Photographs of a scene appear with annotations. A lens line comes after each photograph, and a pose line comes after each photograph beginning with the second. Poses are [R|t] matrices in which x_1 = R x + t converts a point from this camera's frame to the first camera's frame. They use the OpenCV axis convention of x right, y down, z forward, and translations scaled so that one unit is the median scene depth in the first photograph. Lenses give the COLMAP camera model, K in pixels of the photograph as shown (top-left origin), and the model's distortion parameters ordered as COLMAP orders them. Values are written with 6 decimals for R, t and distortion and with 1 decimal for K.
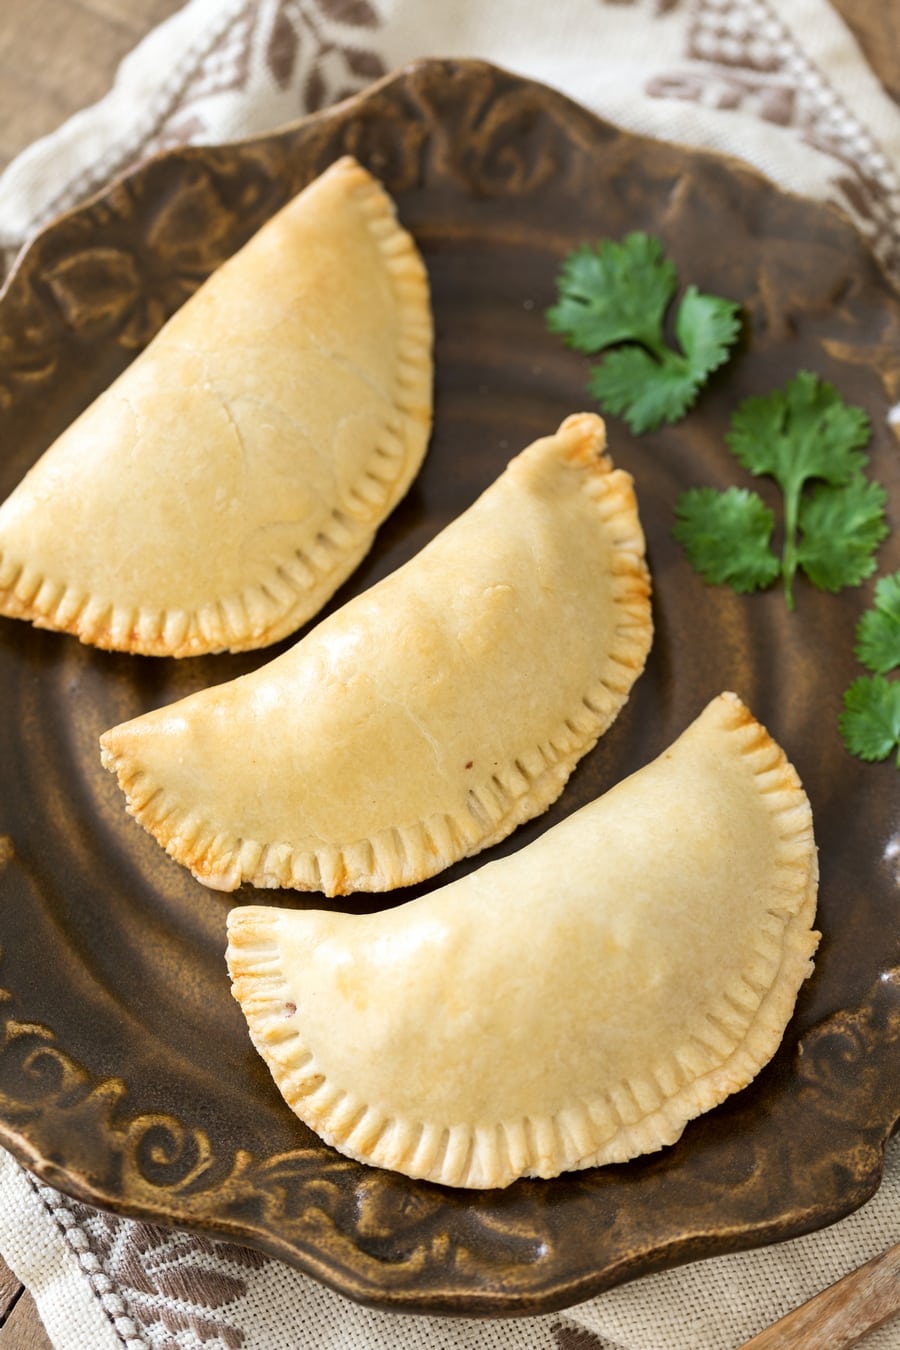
lens RADIAL K [[4416.3, 0, 450.0], [0, 4416.3, 675.0], [0, 0, 1]] dist [0.036033, -1.561079]
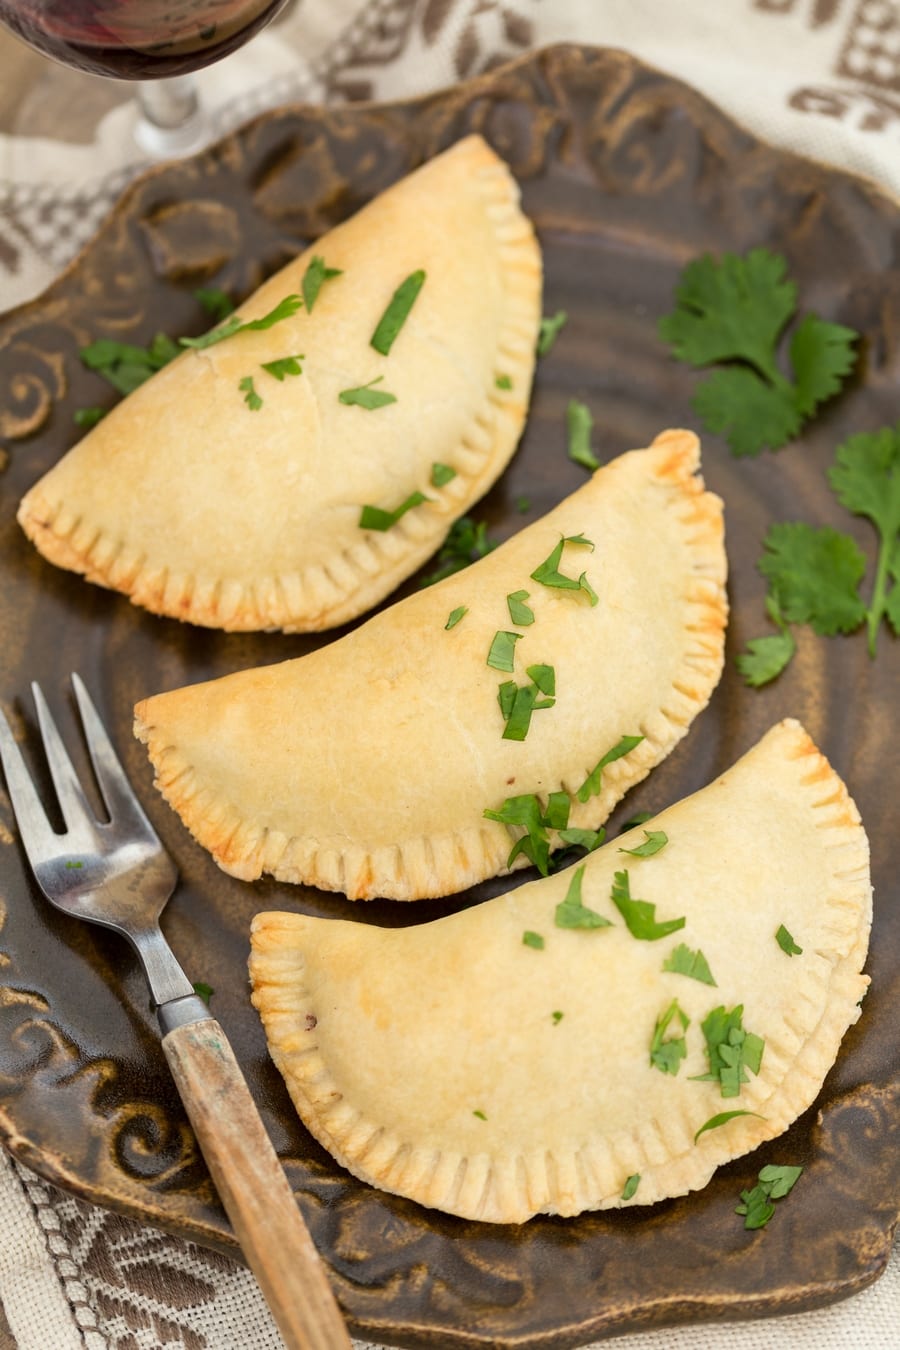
lens RADIAL K [[4416.3, 0, 450.0], [0, 4416.3, 675.0], [0, 0, 1]] dist [0.036033, -1.561079]
pose [[0.991409, 0.118786, -0.054747, 0.040603], [-0.118446, 0.992916, 0.009418, -0.009743], [0.055478, -0.002852, 0.998456, 0.043739]]
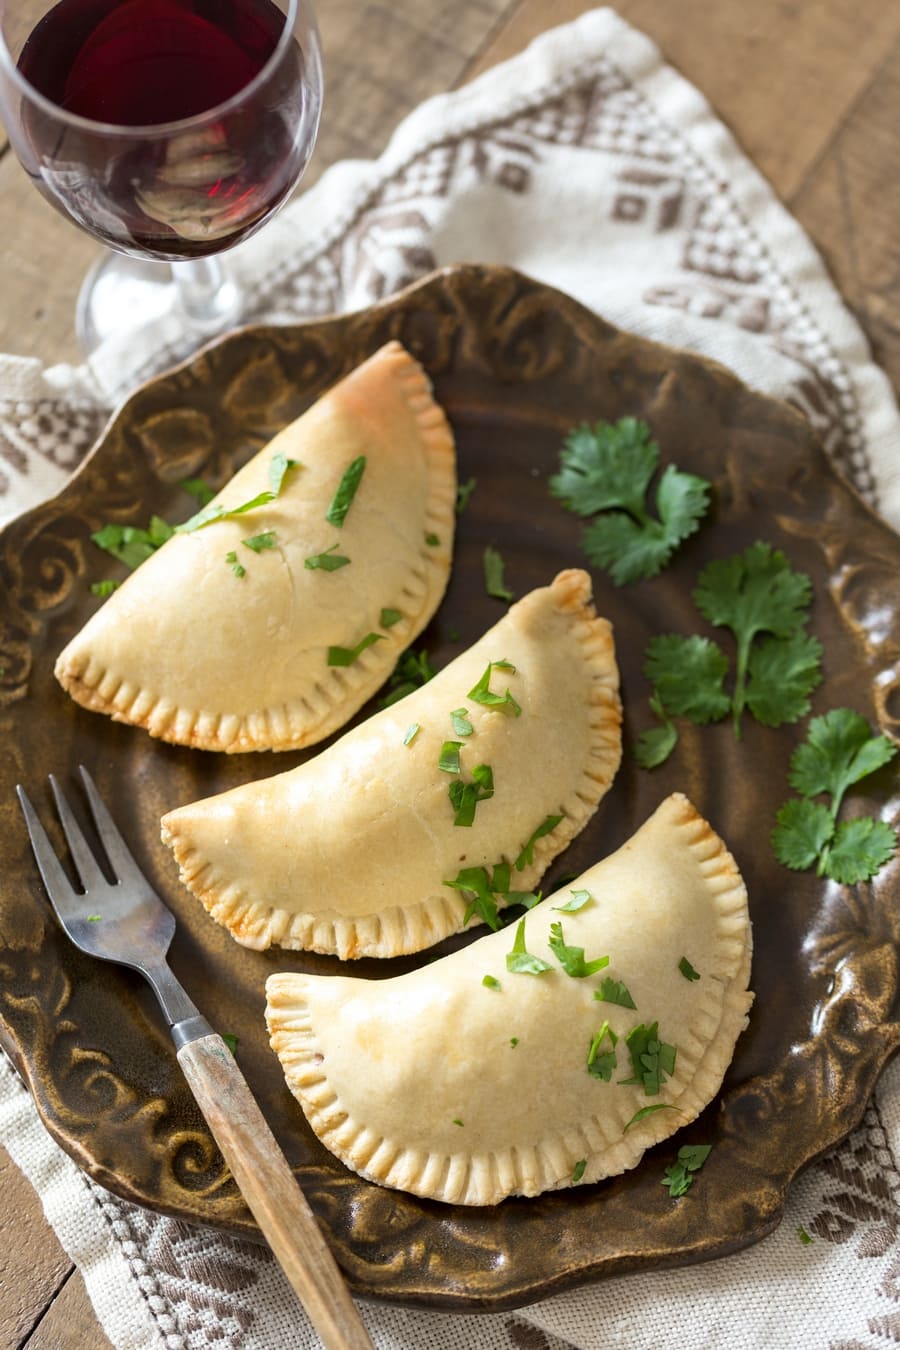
lens RADIAL K [[4416.3, 0, 450.0], [0, 4416.3, 675.0], [0, 0, 1]] dist [0.036033, -1.561079]
pose [[0.998506, 0.052686, -0.014477, 0.015629], [-0.052565, 0.998580, 0.008674, -0.040022], [0.014914, -0.007900, 0.999858, -0.213960]]
